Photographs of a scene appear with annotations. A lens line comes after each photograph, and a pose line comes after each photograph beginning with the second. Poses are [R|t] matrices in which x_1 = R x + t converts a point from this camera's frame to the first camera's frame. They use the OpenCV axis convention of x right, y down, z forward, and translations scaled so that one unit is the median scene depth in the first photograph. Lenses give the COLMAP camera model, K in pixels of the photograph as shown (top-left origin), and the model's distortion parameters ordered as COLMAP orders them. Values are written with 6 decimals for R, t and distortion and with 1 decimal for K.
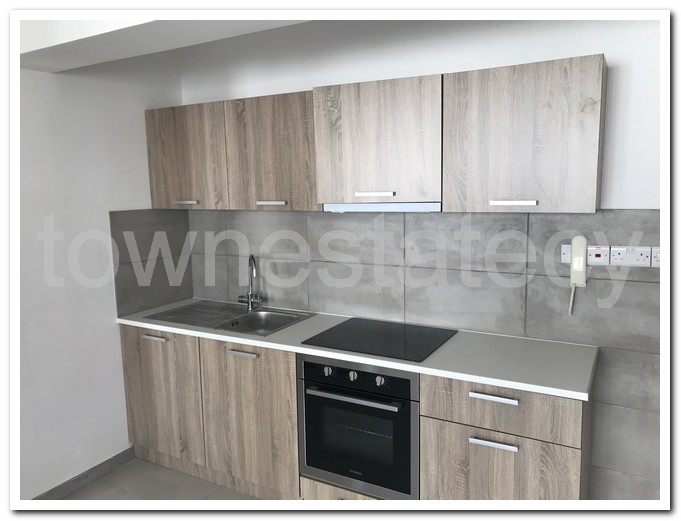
lens RADIAL K [[524.4, 0, 341.1], [0, 524.4, 253.6], [0, 0, 1]] dist [0.030139, -0.030863]
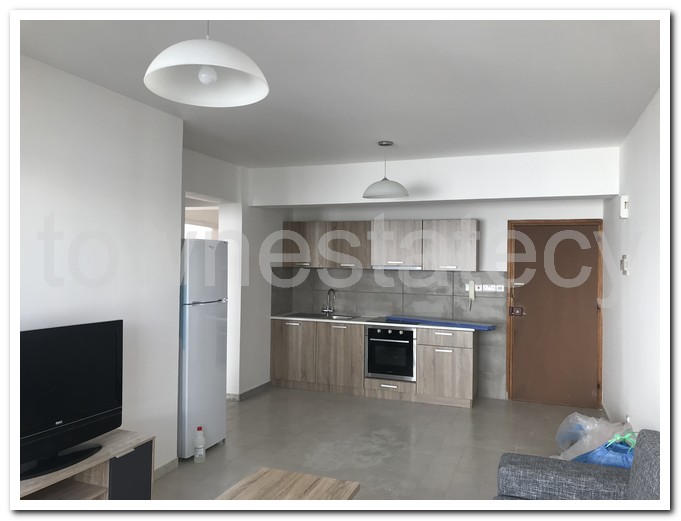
lens RADIAL K [[524.4, 0, 342.8], [0, 524.4, 255.9], [0, 0, 1]] dist [0.030139, -0.030863]
pose [[0.986722, 0.036216, 0.158327, -0.555146], [-0.013578, 0.989803, -0.141792, 0.205688], [-0.161848, 0.137759, 0.977153, -1.356551]]
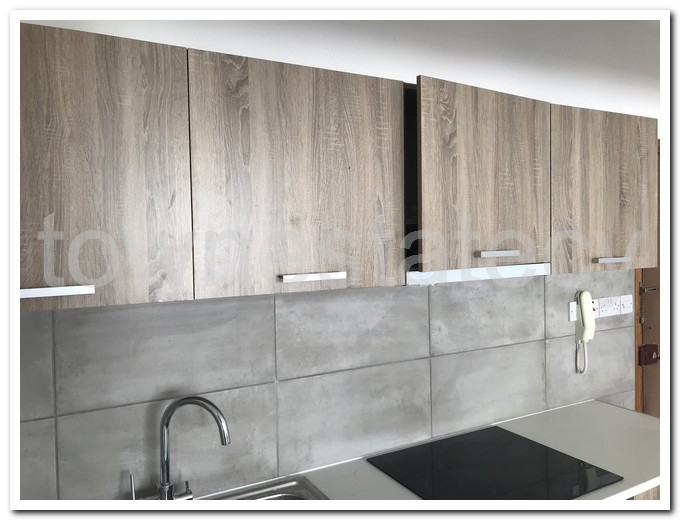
lens RADIAL K [[524.4, 0, 342.8], [0, 524.4, 255.6], [0, 0, 1]] dist [0.030139, -0.030863]
pose [[0.535305, -0.016650, 0.844495, -0.563746], [0.121022, 0.991002, -0.057174, -0.088891], [-0.835944, 0.132807, 0.532503, 0.743144]]
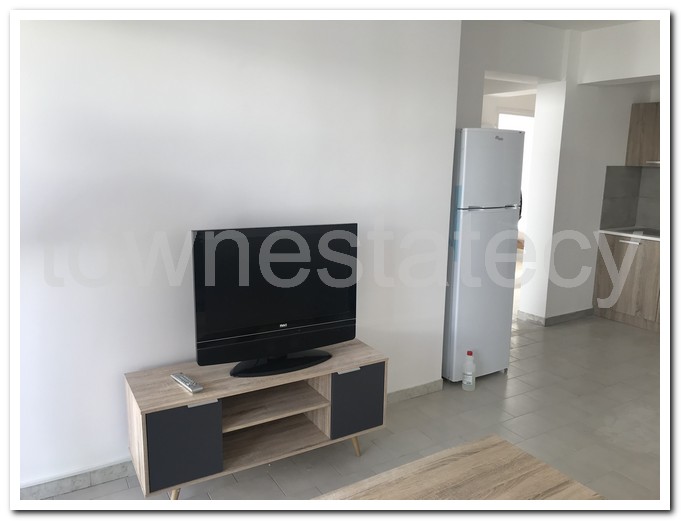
lens RADIAL K [[524.4, 0, 339.0], [0, 524.4, 254.7], [0, 0, 1]] dist [0.030139, -0.030863]
pose [[0.870925, 0.127215, -0.474664, -0.392593], [-0.099346, 0.991547, 0.083461, 0.166842], [0.481269, -0.025533, 0.876201, -1.028820]]
